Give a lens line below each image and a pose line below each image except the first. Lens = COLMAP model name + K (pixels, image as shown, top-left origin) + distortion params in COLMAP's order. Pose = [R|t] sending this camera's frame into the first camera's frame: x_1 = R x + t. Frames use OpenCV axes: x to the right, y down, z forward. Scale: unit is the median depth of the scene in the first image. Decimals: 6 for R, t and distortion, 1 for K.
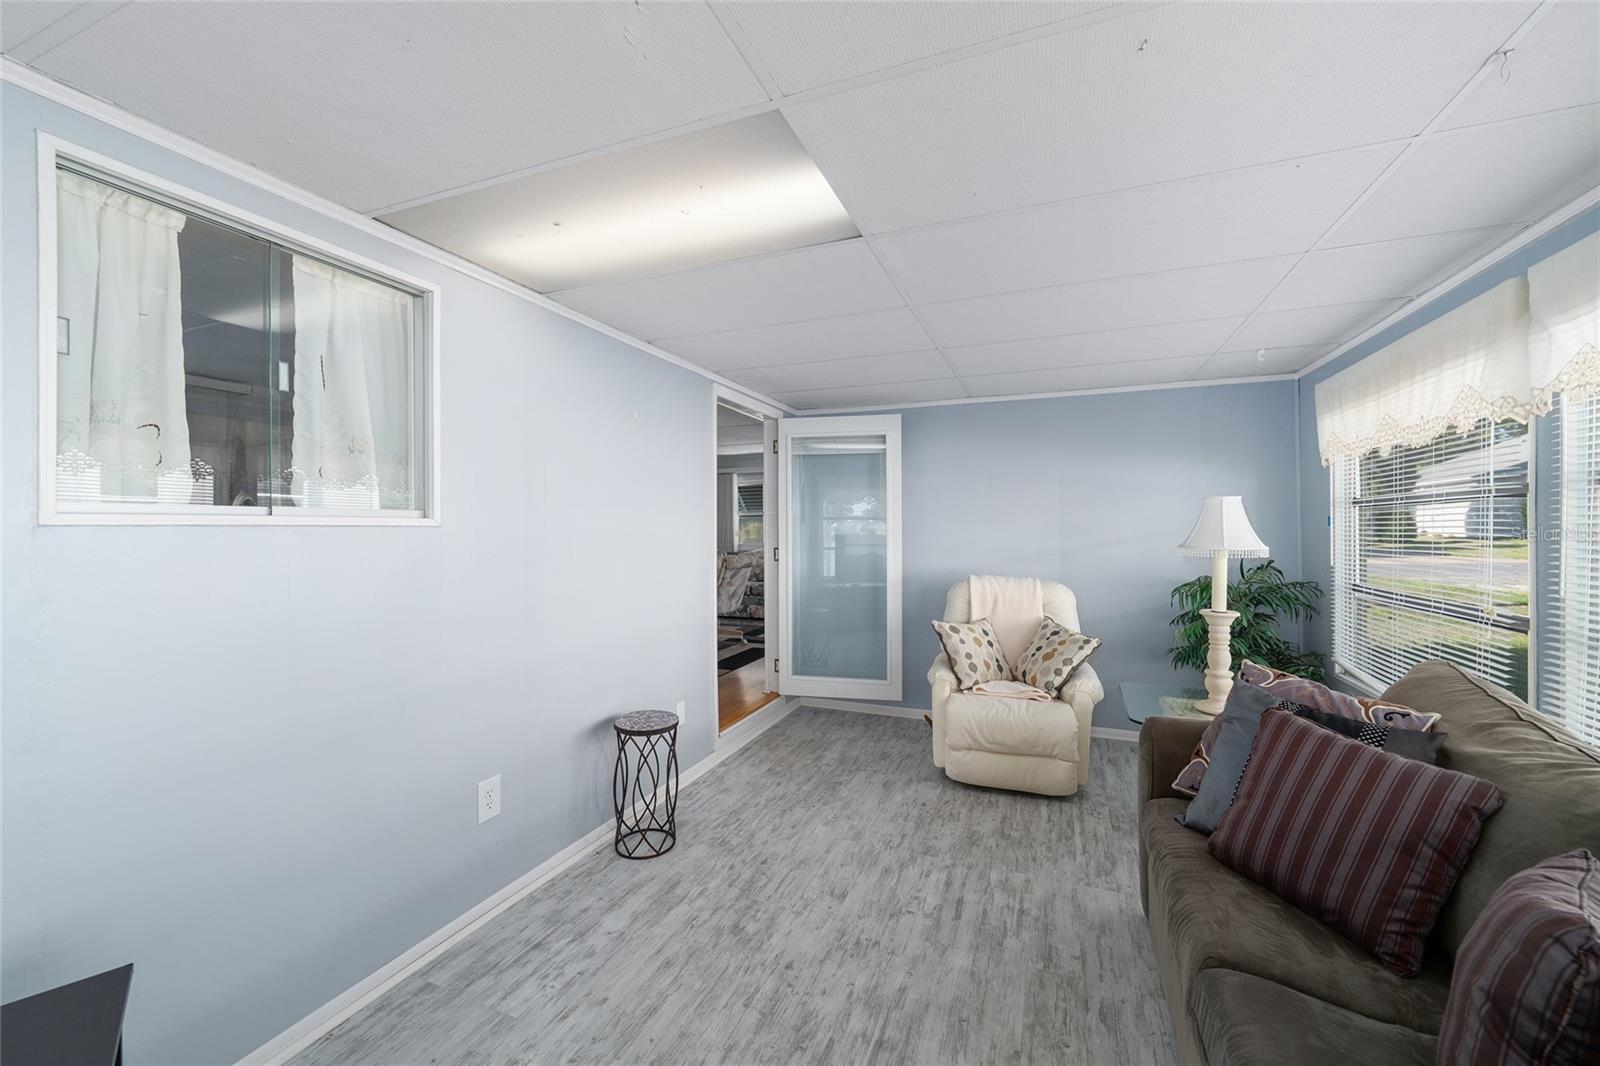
lens RADIAL K [[624.1, 0, 802.5], [0, 624.1, 529.1], [0, 0, 1]] dist [0.005911, -0.000036]
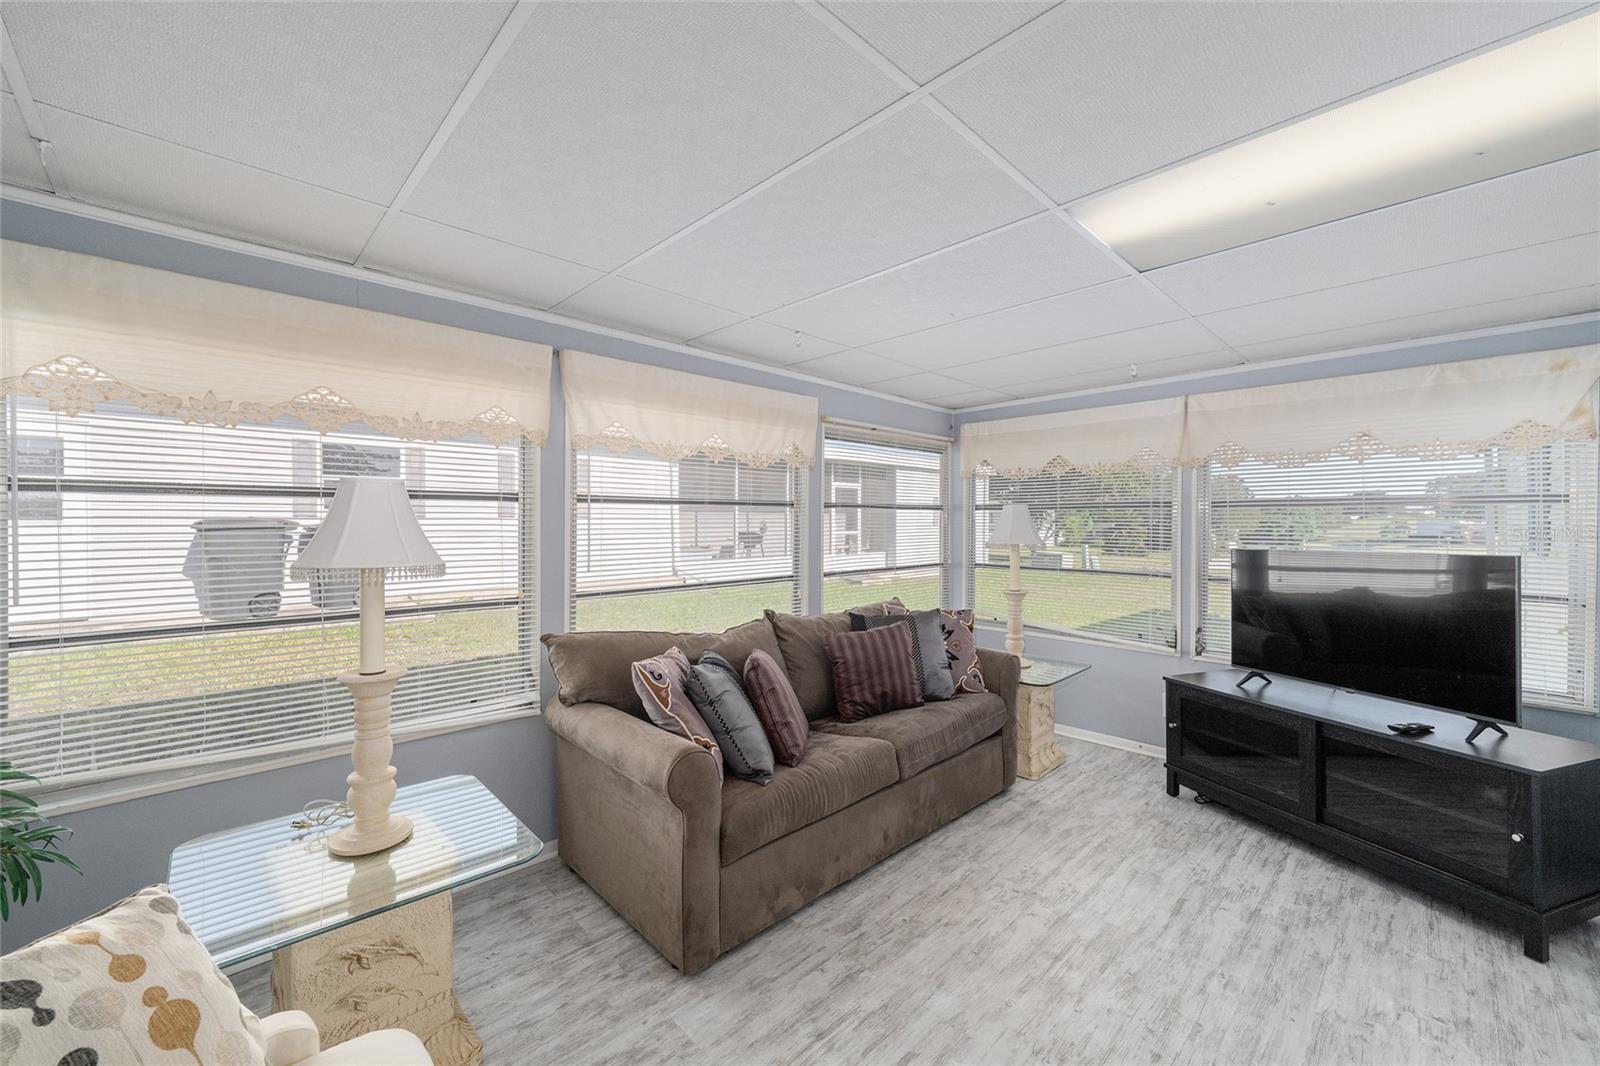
lens RADIAL K [[624.1, 0, 797.8], [0, 624.1, 526.5], [0, 0, 1]] dist [0.005911, -0.000036]
pose [[-0.912704, -0.002166, 0.408615, 0.074938], [-0.000125, 0.999987, 0.005021, -0.015279], [-0.408621, 0.004532, -0.912693, 1.973102]]
